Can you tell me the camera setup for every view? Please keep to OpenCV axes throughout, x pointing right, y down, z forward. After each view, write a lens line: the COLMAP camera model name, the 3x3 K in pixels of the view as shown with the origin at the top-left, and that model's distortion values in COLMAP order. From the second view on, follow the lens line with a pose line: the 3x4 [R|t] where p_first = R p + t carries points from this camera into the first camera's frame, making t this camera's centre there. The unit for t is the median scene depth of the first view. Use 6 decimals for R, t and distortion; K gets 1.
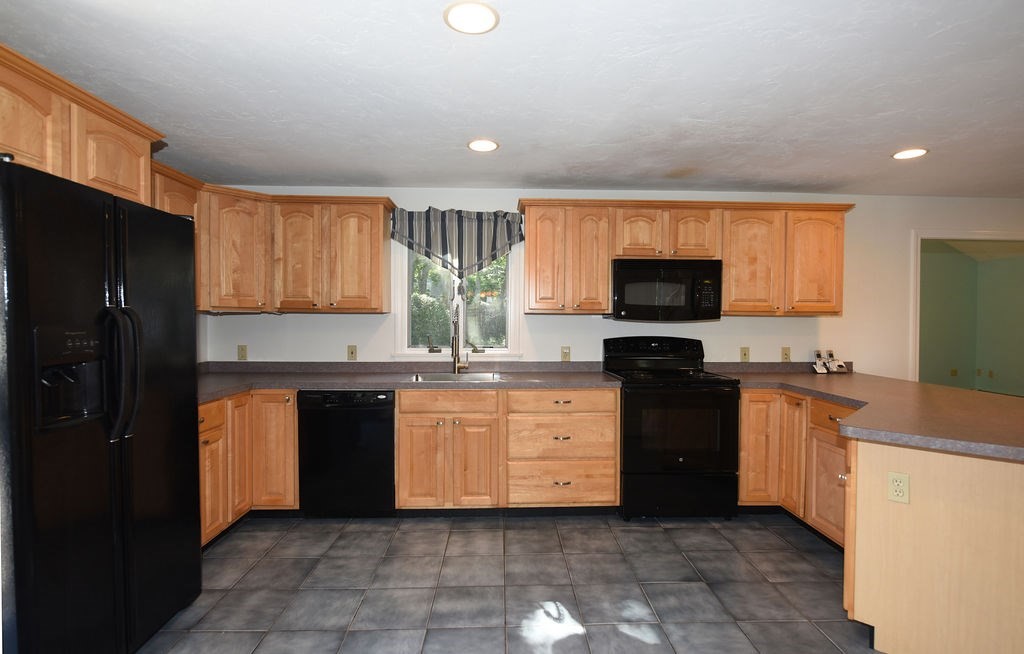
lens RADIAL K [[504.0, 0, 514.0], [0, 504.0, 326.3], [0, 0, 1]] dist [-0.005130, -0.001515]
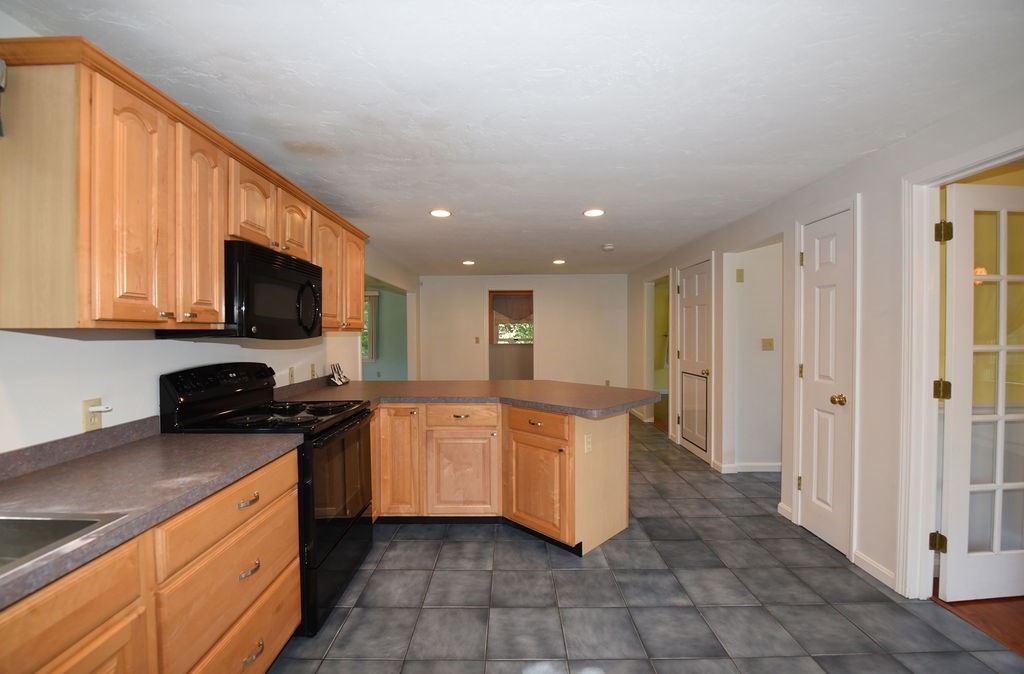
lens RADIAL K [[425.1, 0, 514.0], [0, 425.1, 335.7], [0, 0, 1]] dist [-0.000793, 0.000045]
pose [[0.039600, -0.015184, 0.999100, -0.311108], [0.020608, 0.999684, 0.014376, -0.018857], [-0.999003, 0.020021, 0.039901, 0.657402]]
